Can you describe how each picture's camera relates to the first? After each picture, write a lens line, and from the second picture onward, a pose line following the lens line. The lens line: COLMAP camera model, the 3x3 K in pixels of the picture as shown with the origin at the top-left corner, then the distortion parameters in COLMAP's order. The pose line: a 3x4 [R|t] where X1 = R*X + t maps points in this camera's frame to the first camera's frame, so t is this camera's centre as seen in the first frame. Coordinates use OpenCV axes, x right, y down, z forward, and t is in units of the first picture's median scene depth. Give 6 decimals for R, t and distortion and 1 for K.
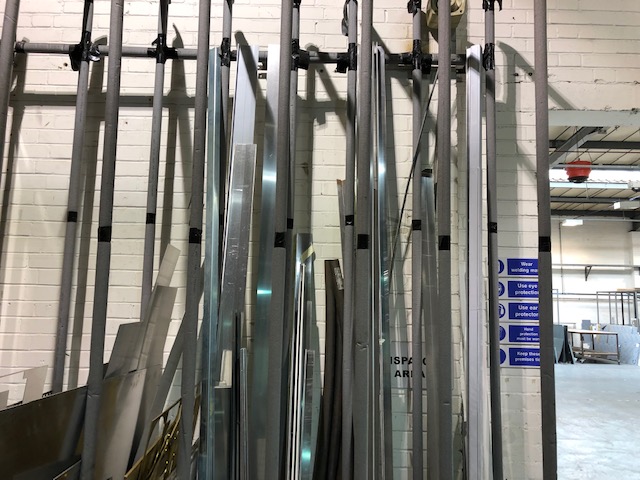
lens RADIAL K [[523.1, 0, 319.7], [0, 523.1, 235.8], [0, 0, 1]] dist [0.021486, 0.005366]
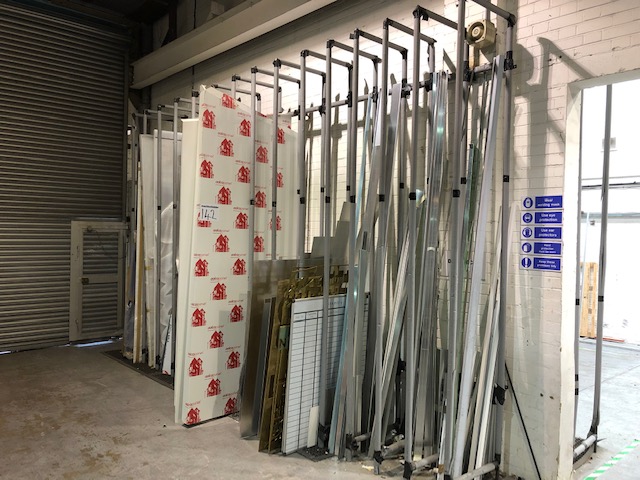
lens RADIAL K [[523.1, 0, 320.5], [0, 523.1, 241.8], [0, 0, 1]] dist [0.021486, 0.005366]
pose [[0.663705, 0.012261, -0.747894, 1.051909], [0.081287, 0.992762, 0.088411, -0.009640], [0.743565, -0.119473, 0.657904, -0.407857]]
